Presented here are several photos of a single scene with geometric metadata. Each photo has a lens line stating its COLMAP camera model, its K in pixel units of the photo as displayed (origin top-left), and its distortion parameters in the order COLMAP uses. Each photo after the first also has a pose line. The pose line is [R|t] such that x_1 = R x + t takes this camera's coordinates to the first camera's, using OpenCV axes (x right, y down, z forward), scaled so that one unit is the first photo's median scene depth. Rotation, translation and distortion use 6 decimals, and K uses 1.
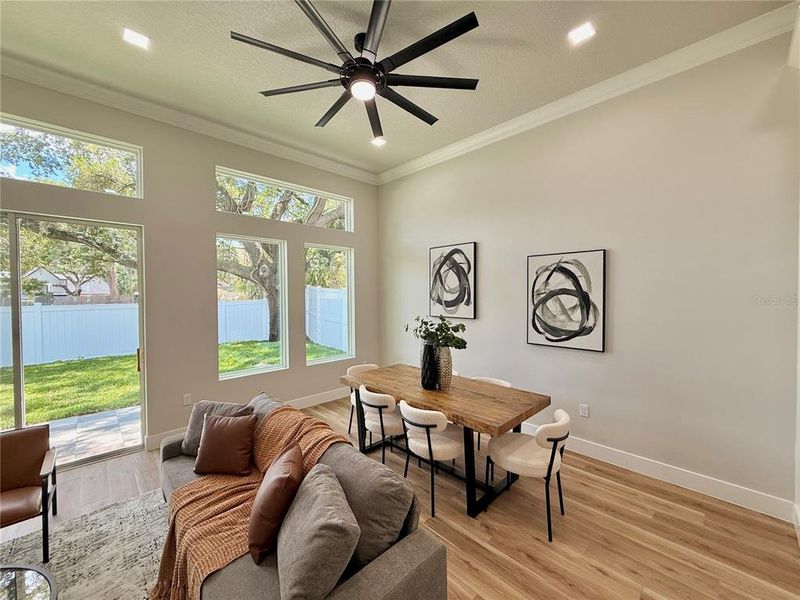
lens RADIAL K [[319.7, 0, 398.2], [0, 319.7, 299.5], [0, 0, 1]] dist [-0.000918, 0.000757]
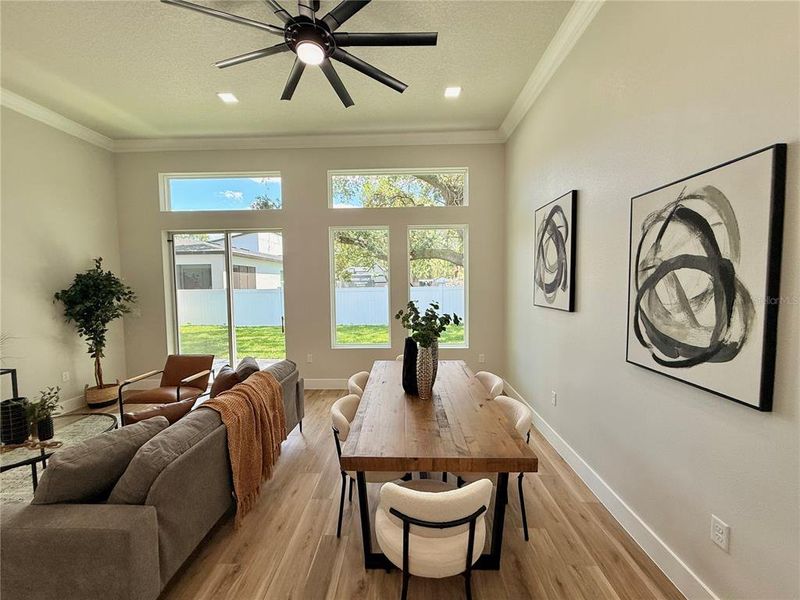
lens RADIAL K [[319.7, 0, 398.2], [0, 319.7, 299.5], [0, 0, 1]] dist [-0.000918, 0.000757]
pose [[0.702127, 0.036134, -0.711134, 0.543425], [-0.006247, 0.998986, 0.044593, 0.011744], [0.712024, -0.026867, 0.701641, 0.367492]]
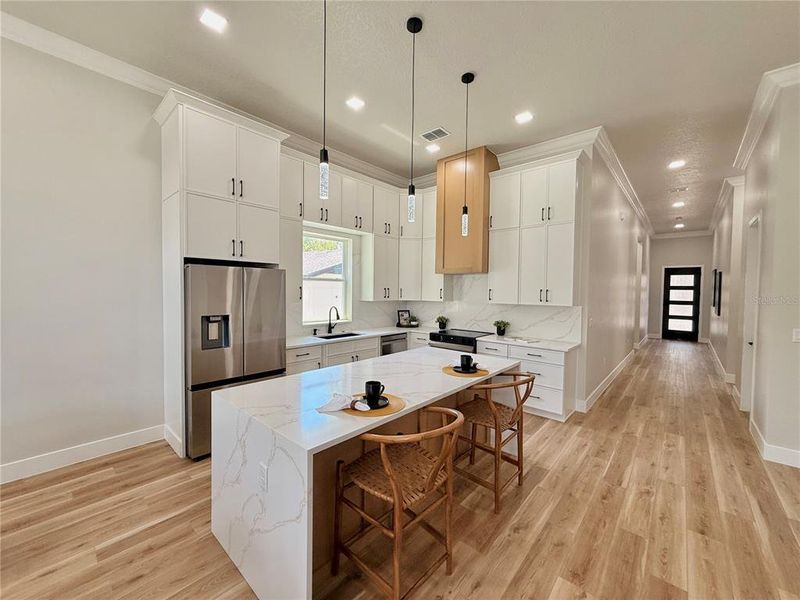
lens RADIAL K [[319.7, 0, 398.2], [0, 319.7, 299.5], [0, 0, 1]] dist [-0.000918, 0.000757]
pose [[-0.075657, -0.026328, 0.996786, -0.187314], [0.007806, 0.999605, 0.026995, 0.023989], [-0.997103, 0.009823, -0.075422, 0.029234]]
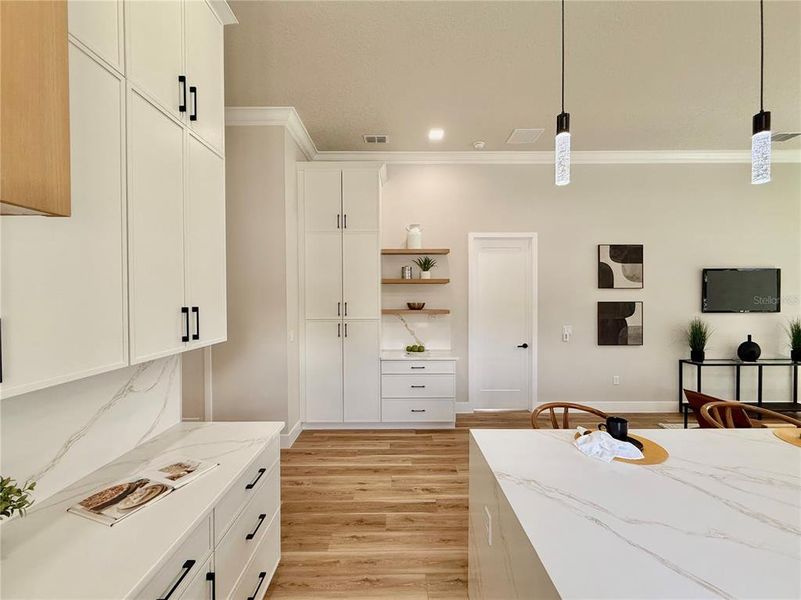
lens RADIAL K [[326.3, 0, 398.7], [0, 326.3, 299.3], [0, 0, 1]] dist [0.000372, 0.000544]
pose [[-0.689619, 0.014334, -0.724031, 1.107105], [-0.007603, 0.999606, 0.027031, -0.001378], [0.724133, 0.024146, -0.689238, -0.097695]]
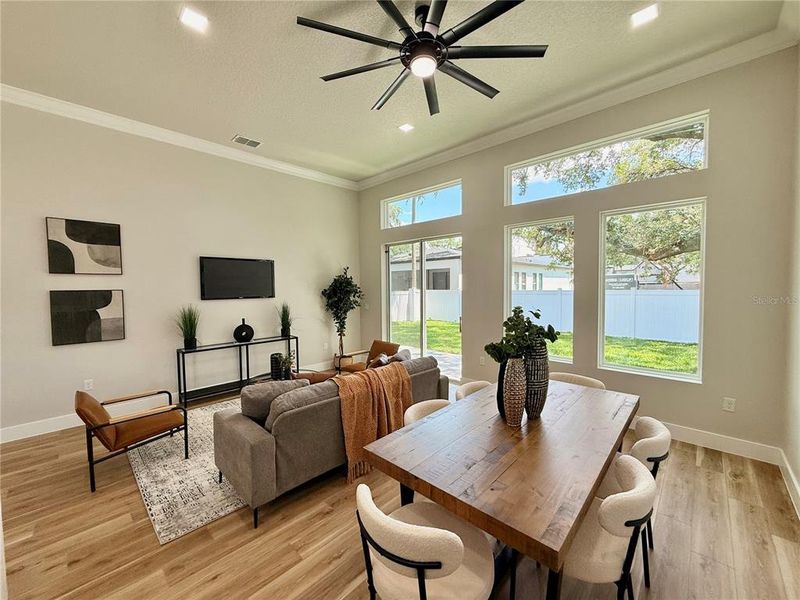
lens RADIAL K [[319.7, 0, 398.2], [0, 319.7, 299.5], [0, 0, 1]] dist [-0.000918, 0.000757]
pose [[0.040861, 0.046946, -0.998061, 0.644074], [-0.010160, 0.998863, 0.046567, 0.007747], [0.999113, 0.008238, 0.041292, 0.638961]]
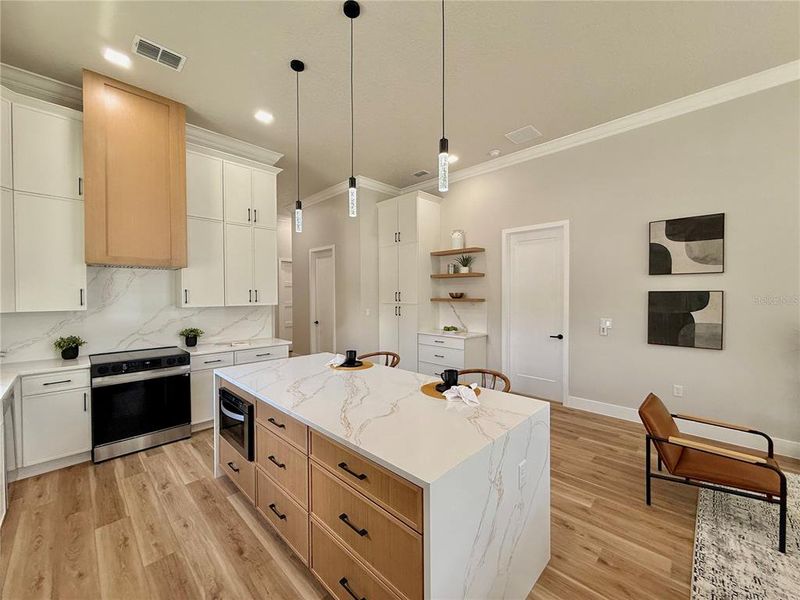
lens RADIAL K [[319.7, 0, 398.2], [0, 319.7, 299.5], [0, 0, 1]] dist [-0.000918, 0.000757]
pose [[-0.999541, 0.008932, -0.028944, 0.460113], [0.007884, 0.999317, 0.036103, 0.020113], [0.029247, 0.035858, -0.998929, 0.627338]]
